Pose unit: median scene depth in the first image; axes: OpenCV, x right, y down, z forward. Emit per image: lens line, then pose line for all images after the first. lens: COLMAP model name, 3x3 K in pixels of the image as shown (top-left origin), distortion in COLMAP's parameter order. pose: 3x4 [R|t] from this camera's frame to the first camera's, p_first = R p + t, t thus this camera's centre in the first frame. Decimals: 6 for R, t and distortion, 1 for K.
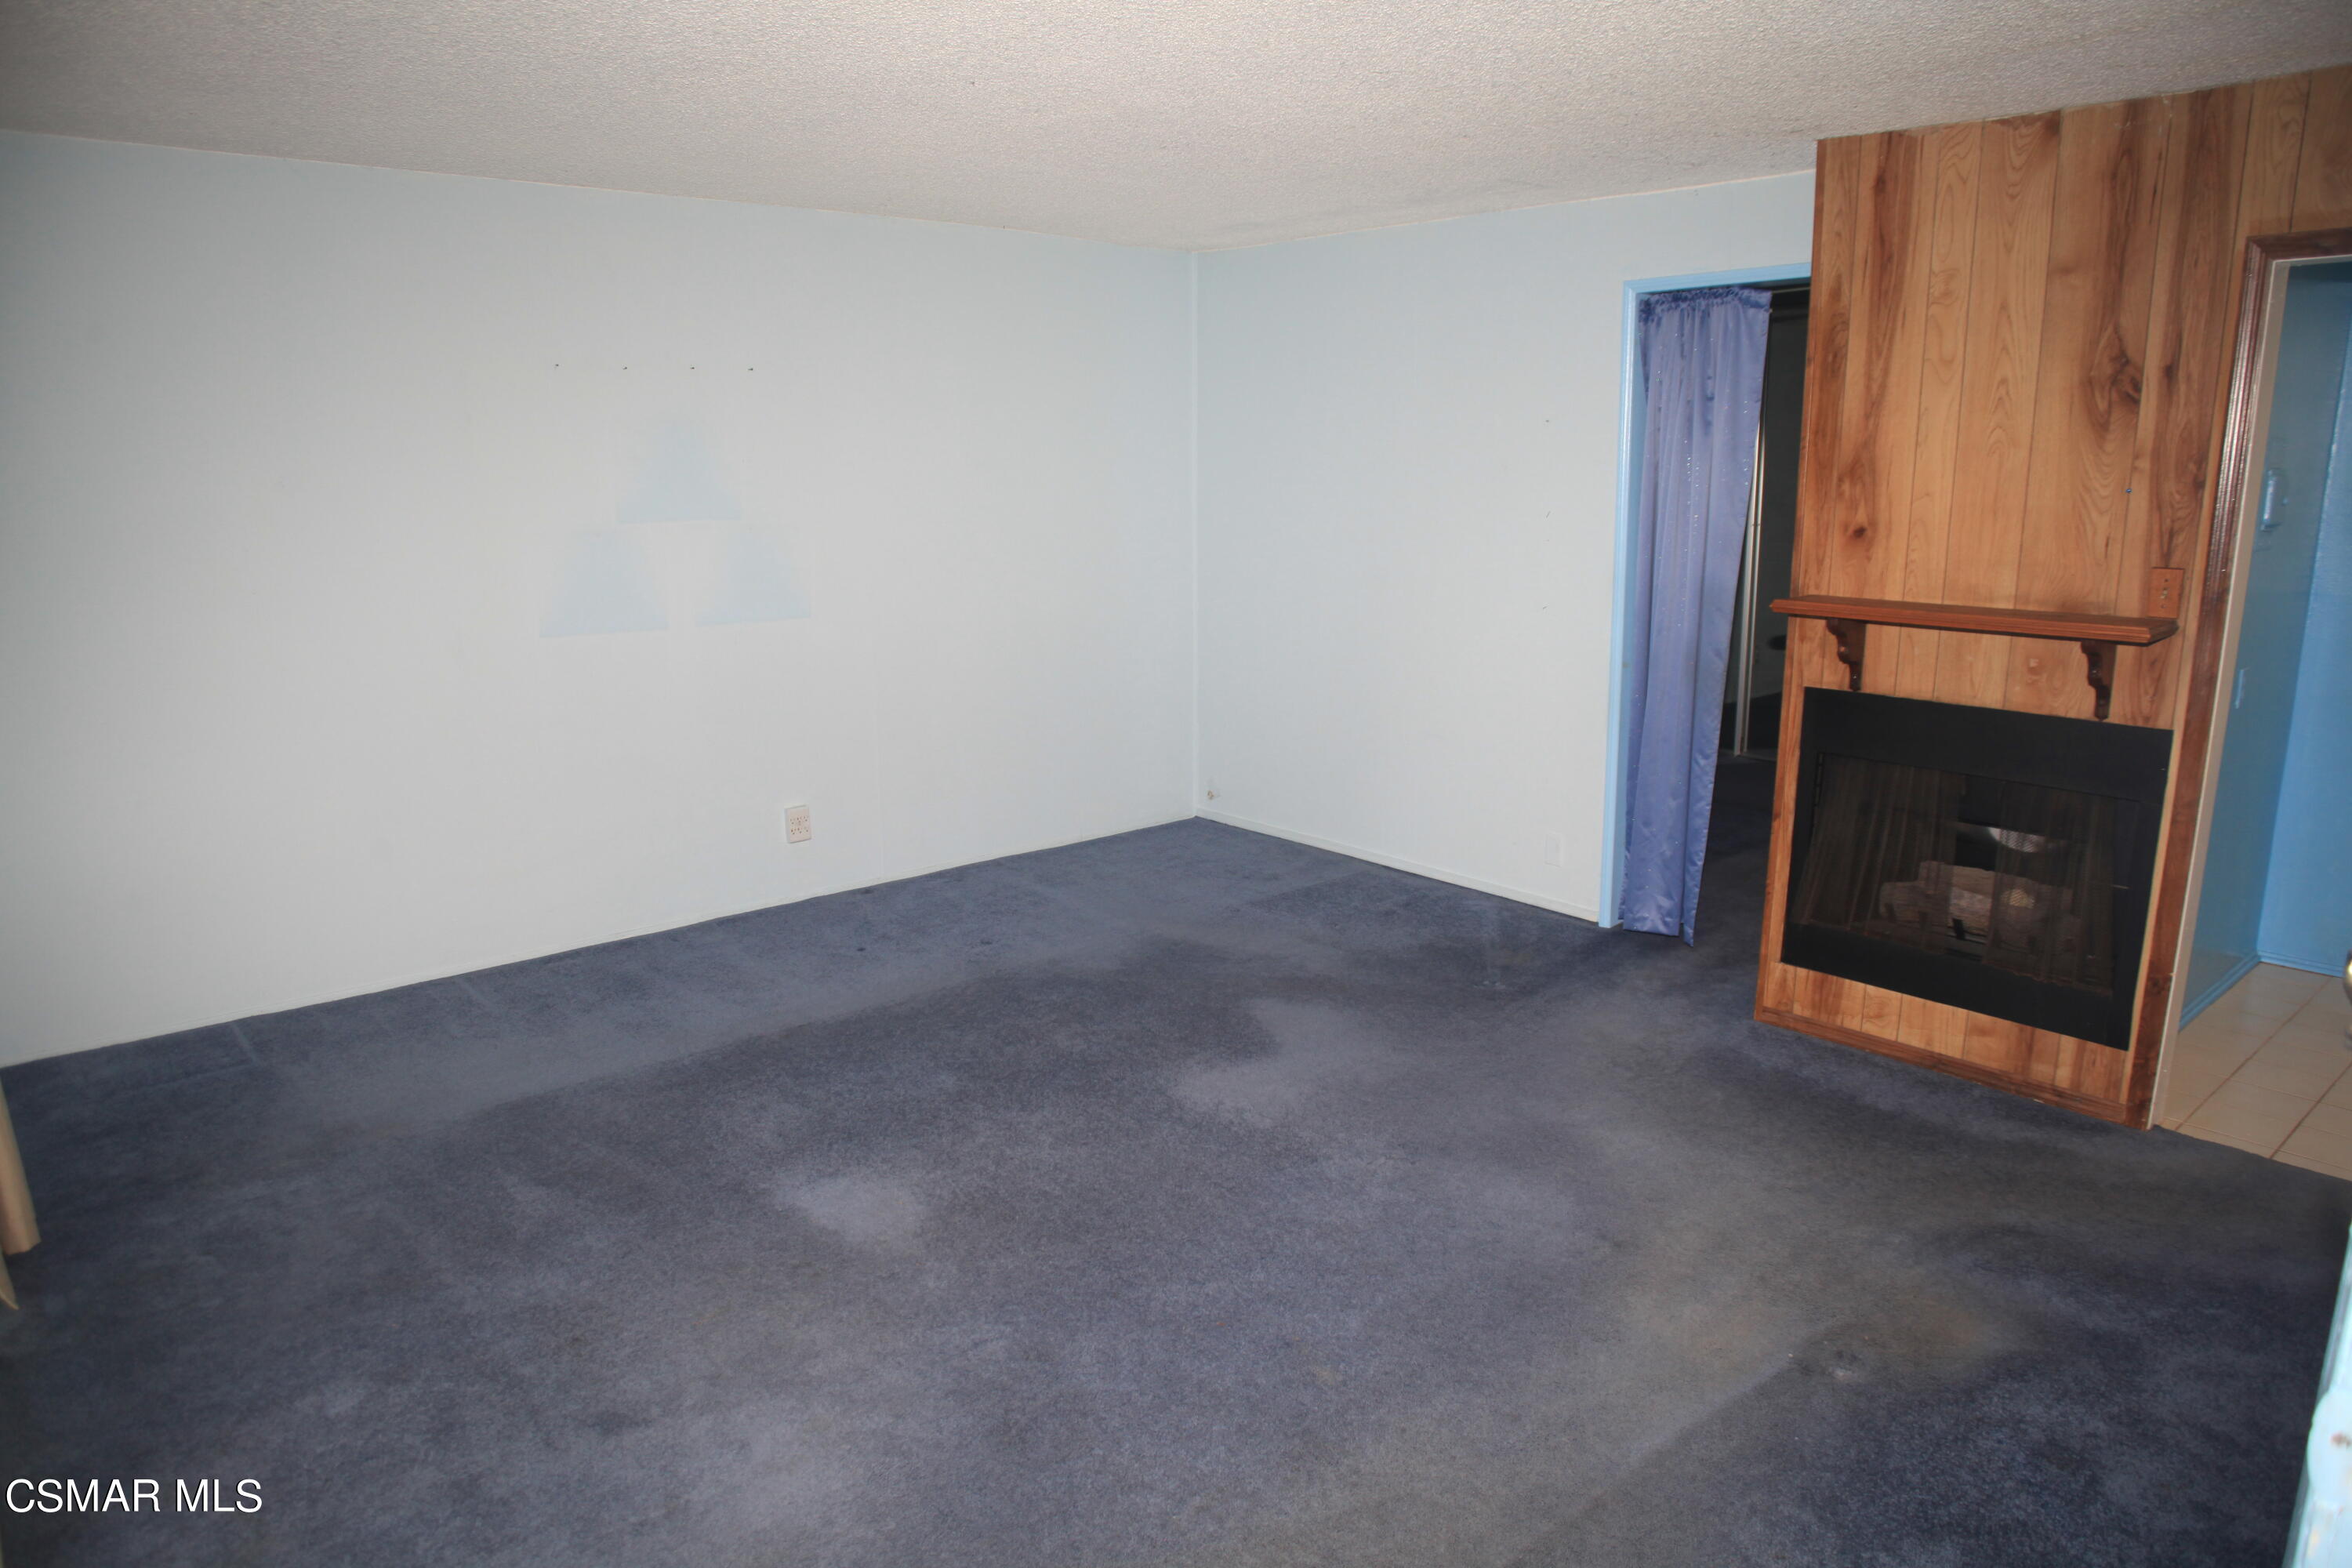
lens RADIAL K [[1497.8, 0, 1175.6], [0, 1497.8, 786.9], [0, 0, 1]] dist [-0.105310, 0.057308]
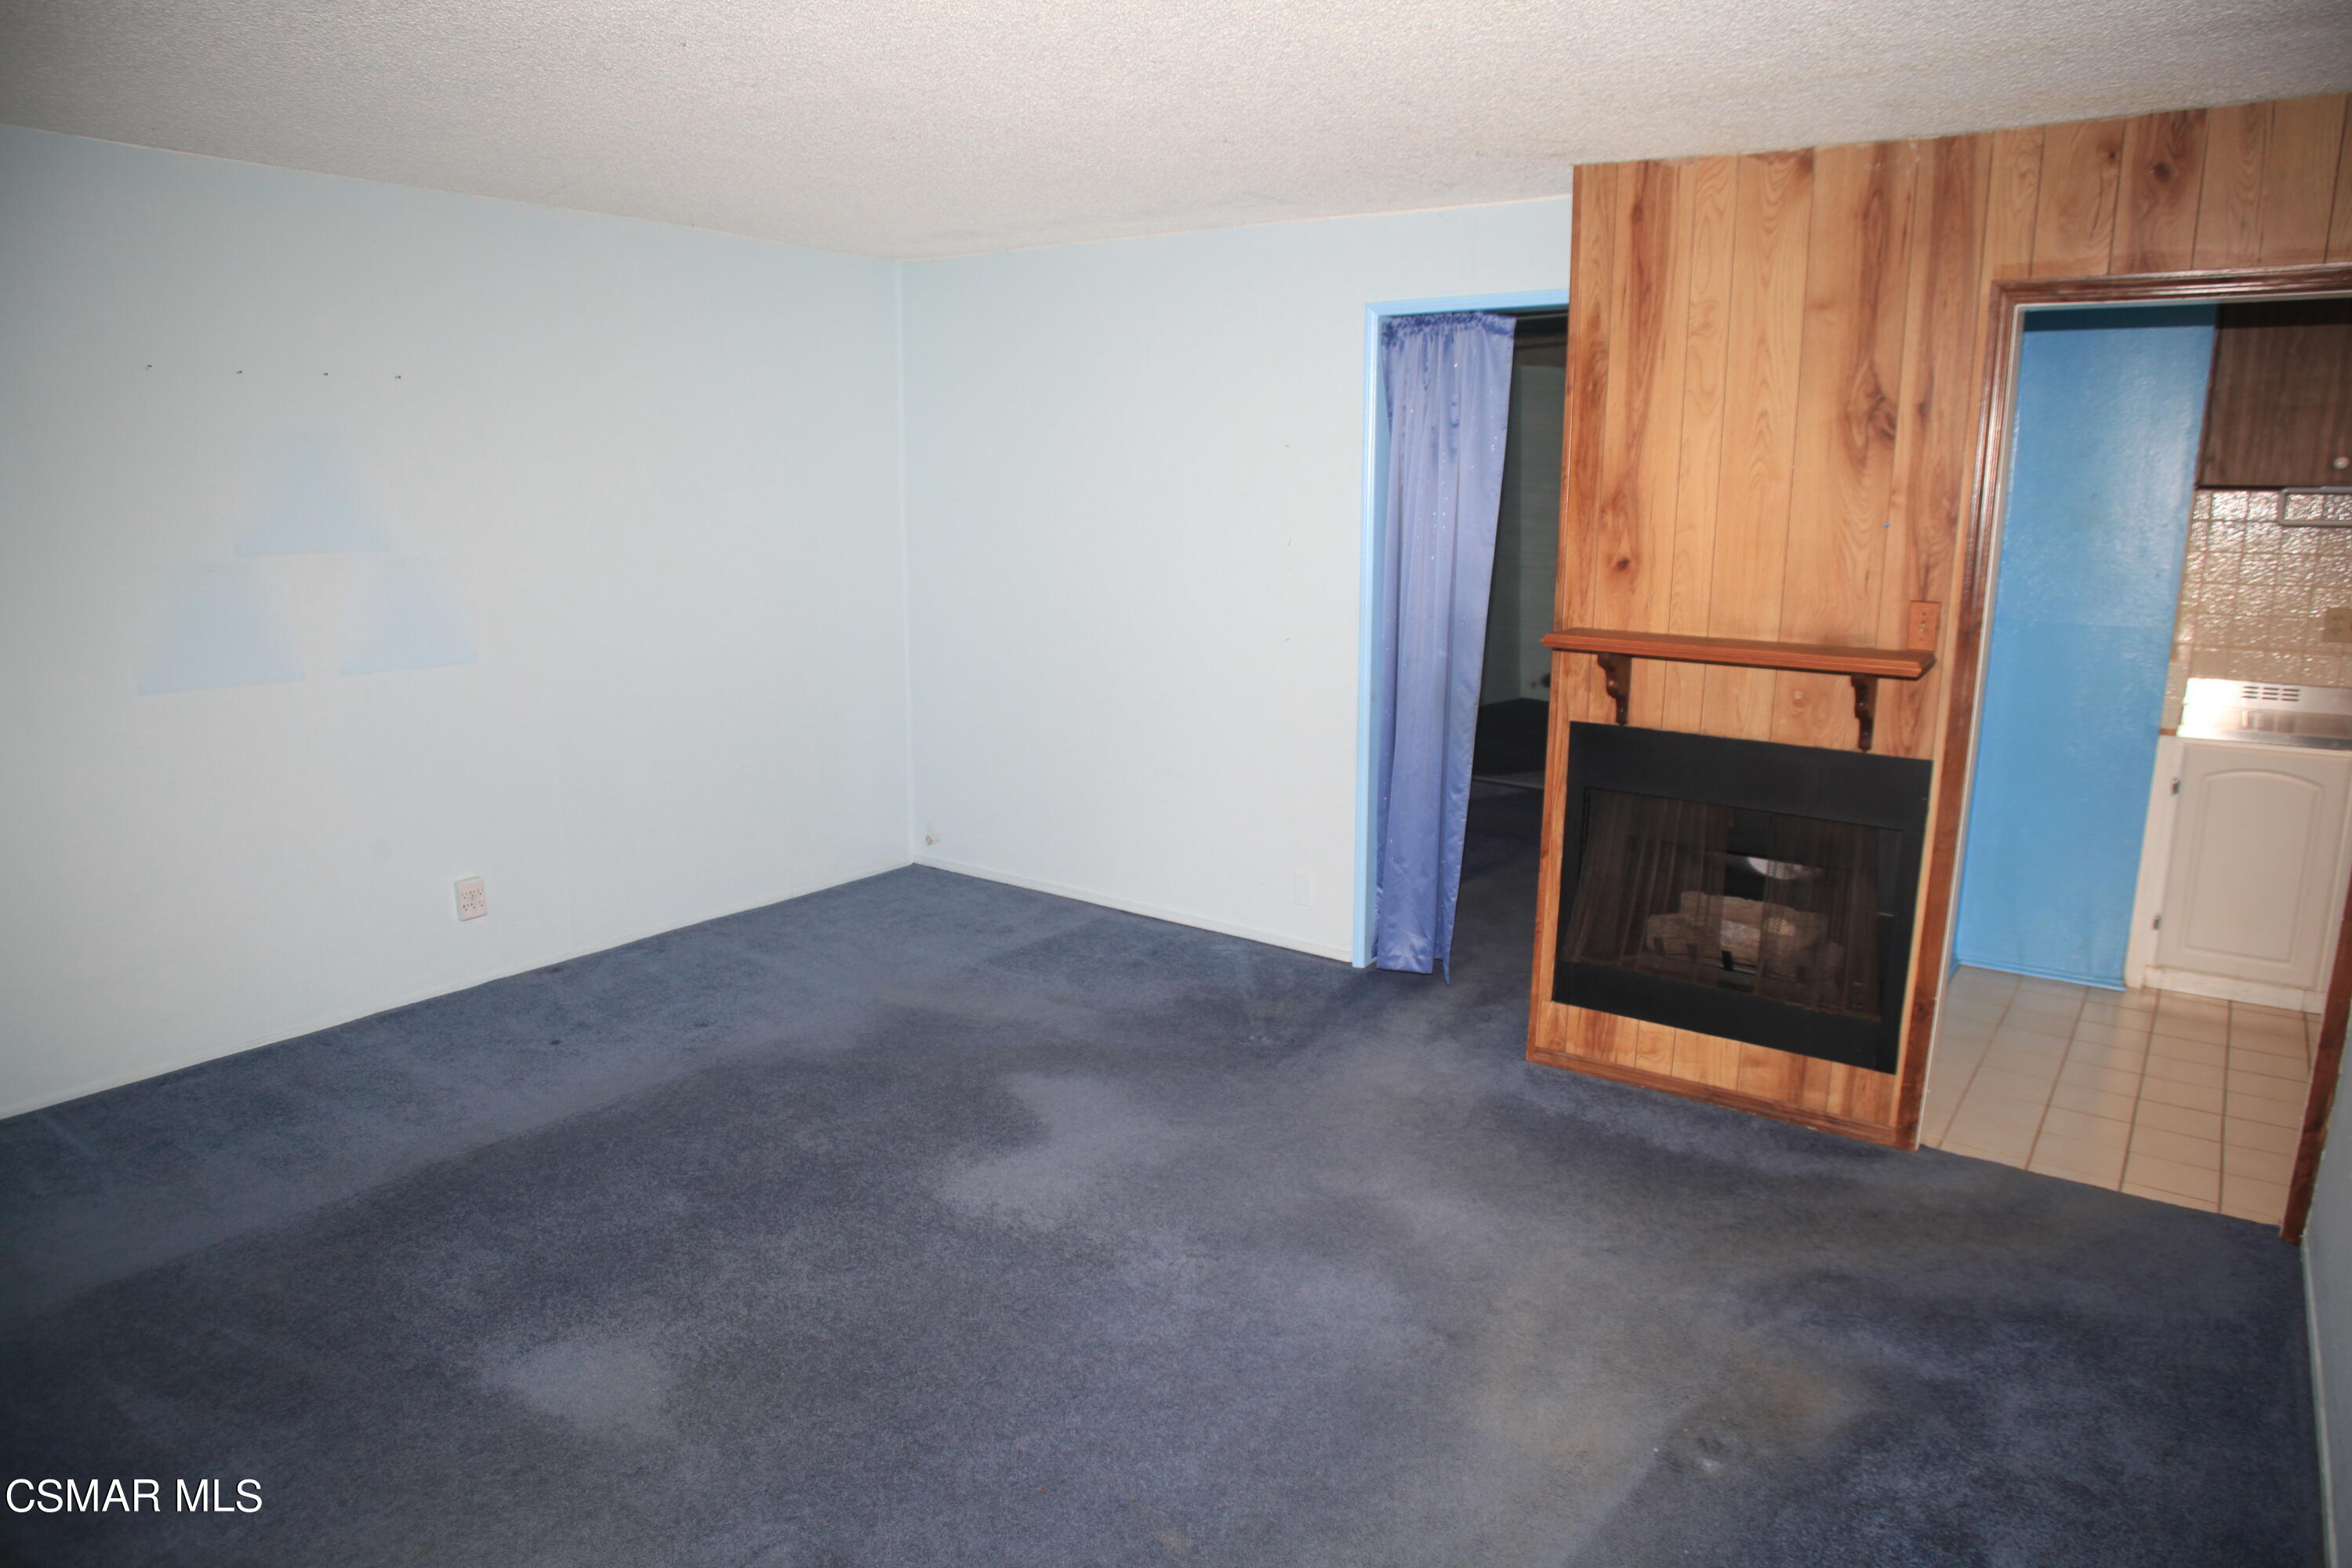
lens RADIAL K [[1483.8, 0, 1178.3], [0, 1483.8, 788.9], [0, 0, 1]] dist [-0.108697, 0.060363]
pose [[0.974879, -0.033181, 0.220249, -0.049362], [0.035018, 0.999377, -0.004443, -0.030642], [-0.219965, 0.012044, 0.975434, 0.111581]]
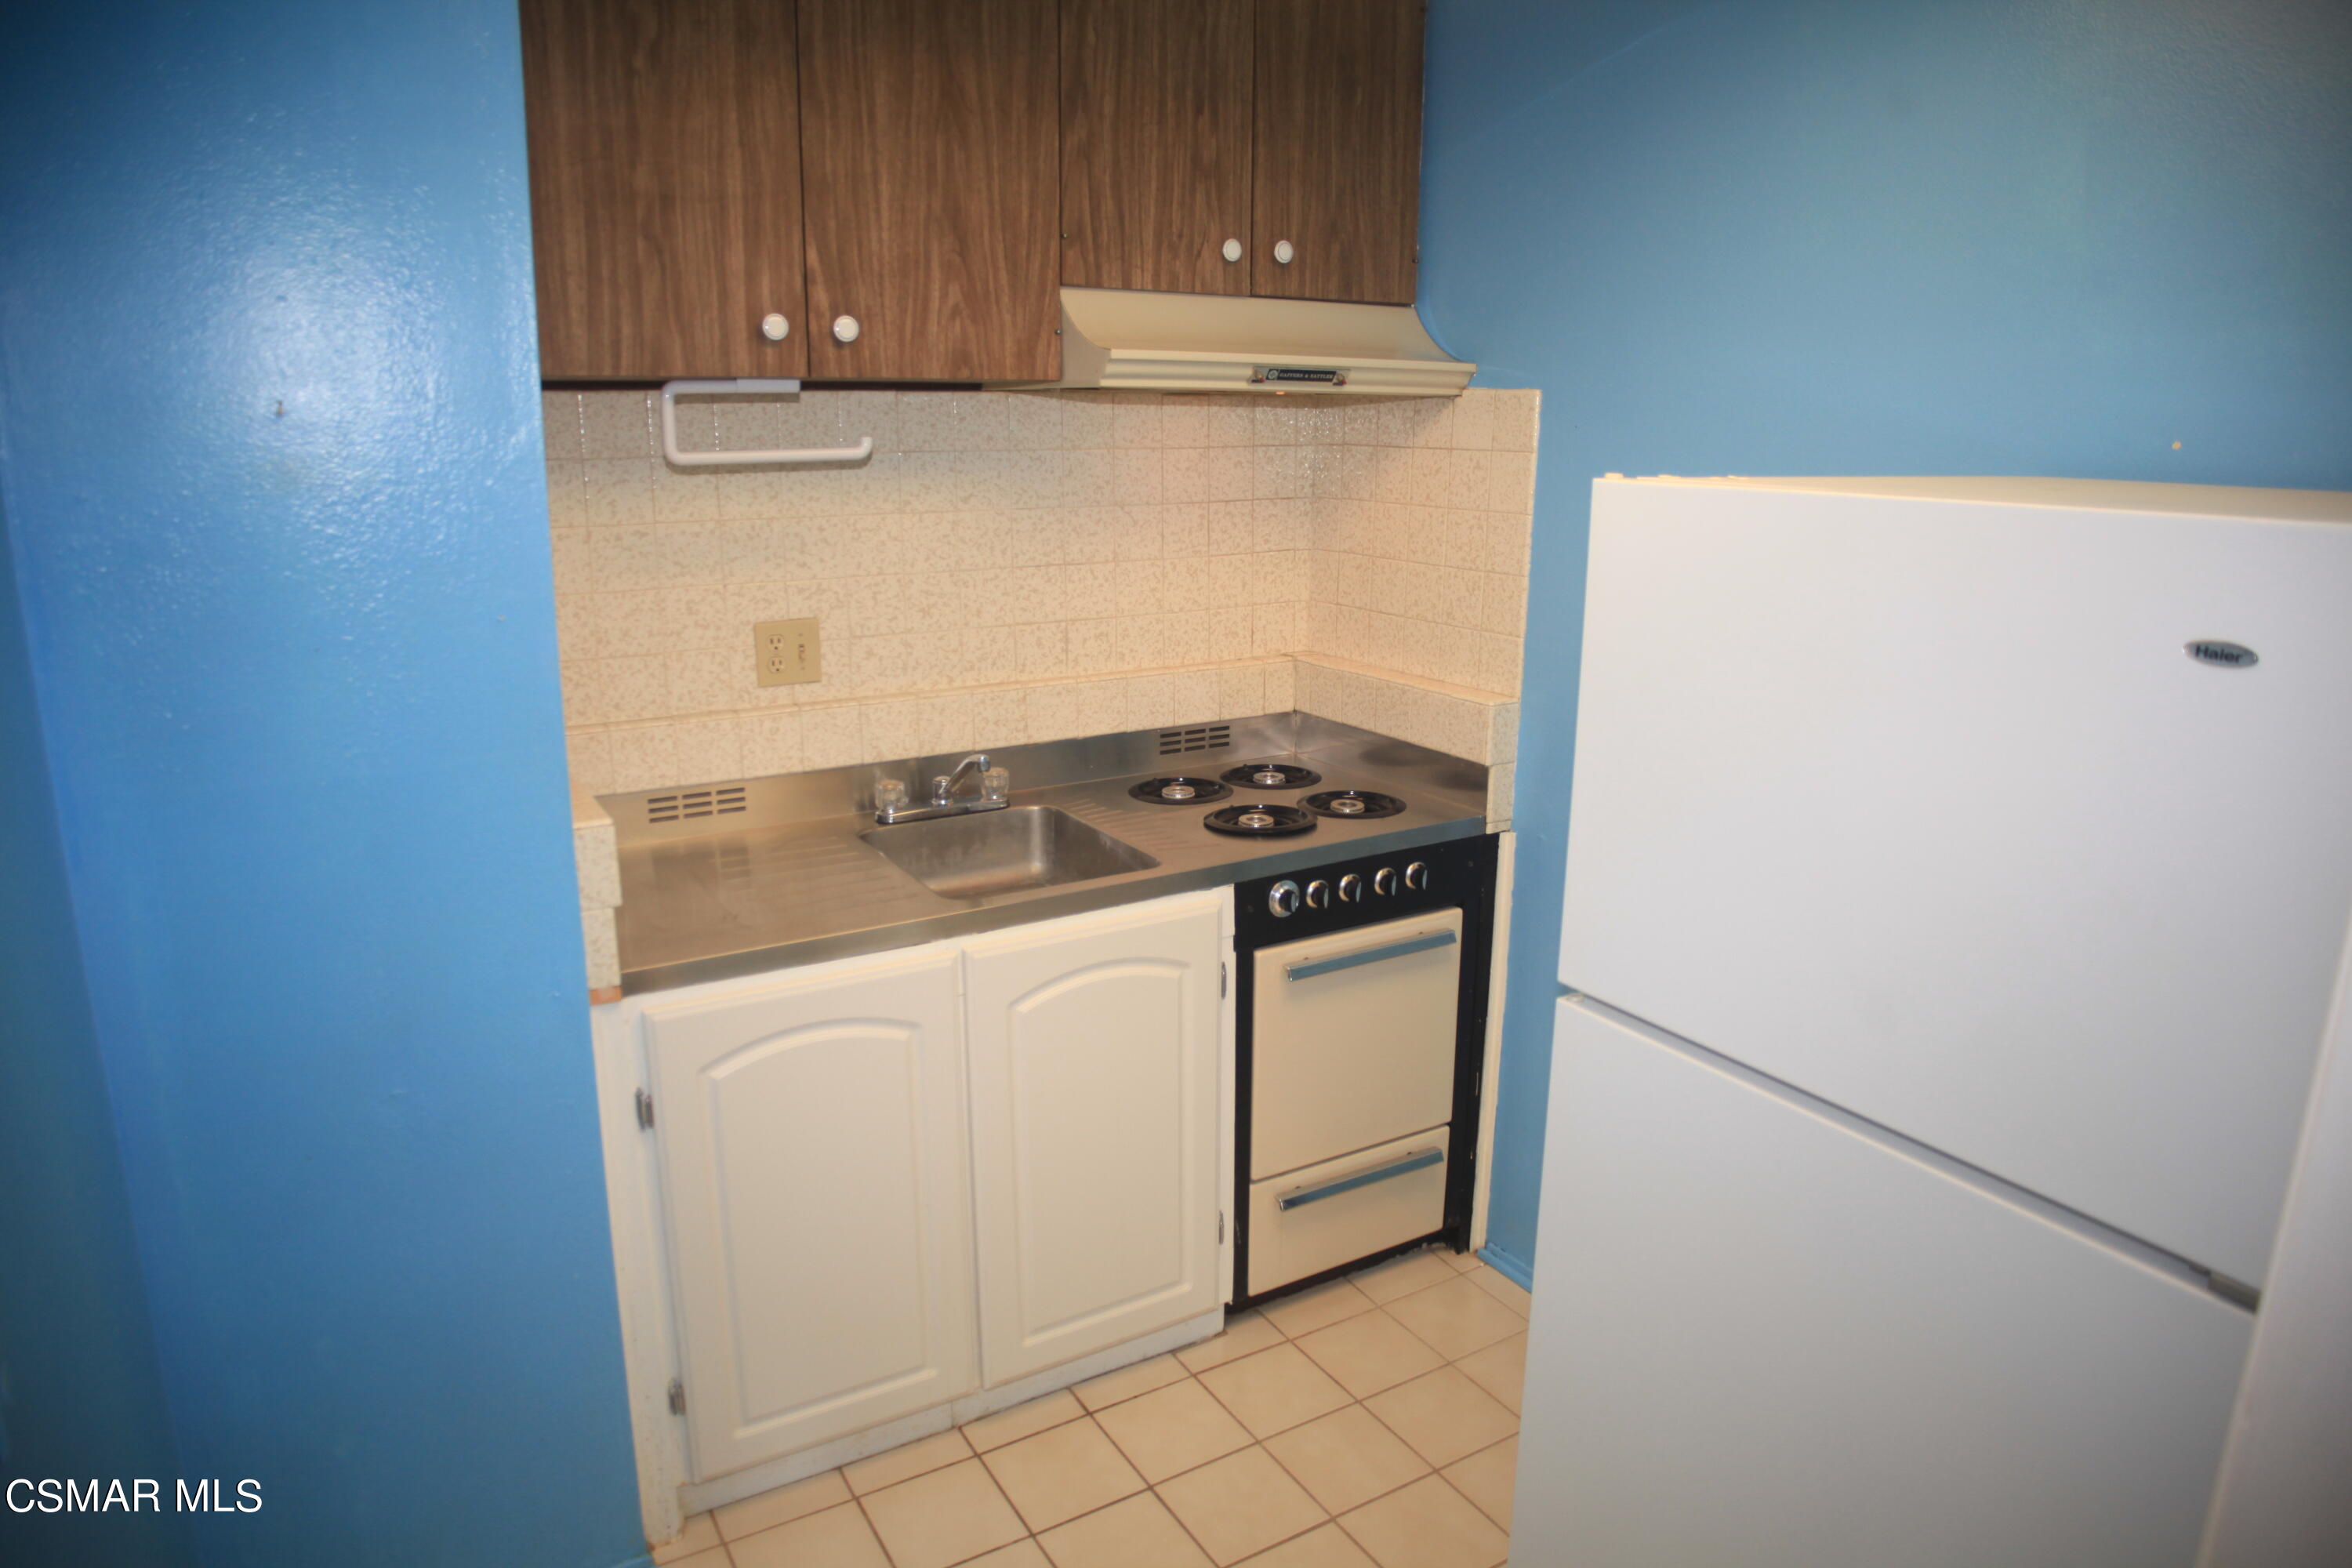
lens RADIAL K [[1497.8, 0, 1175.6], [0, 1497.8, 786.9], [0, 0, 1]] dist [-0.105310, 0.057308]
pose [[0.175129, -0.227753, 0.957840, 0.639470], [0.195760, 0.961506, 0.192833, -0.189577], [-0.964887, 0.153736, 0.212973, 0.834457]]
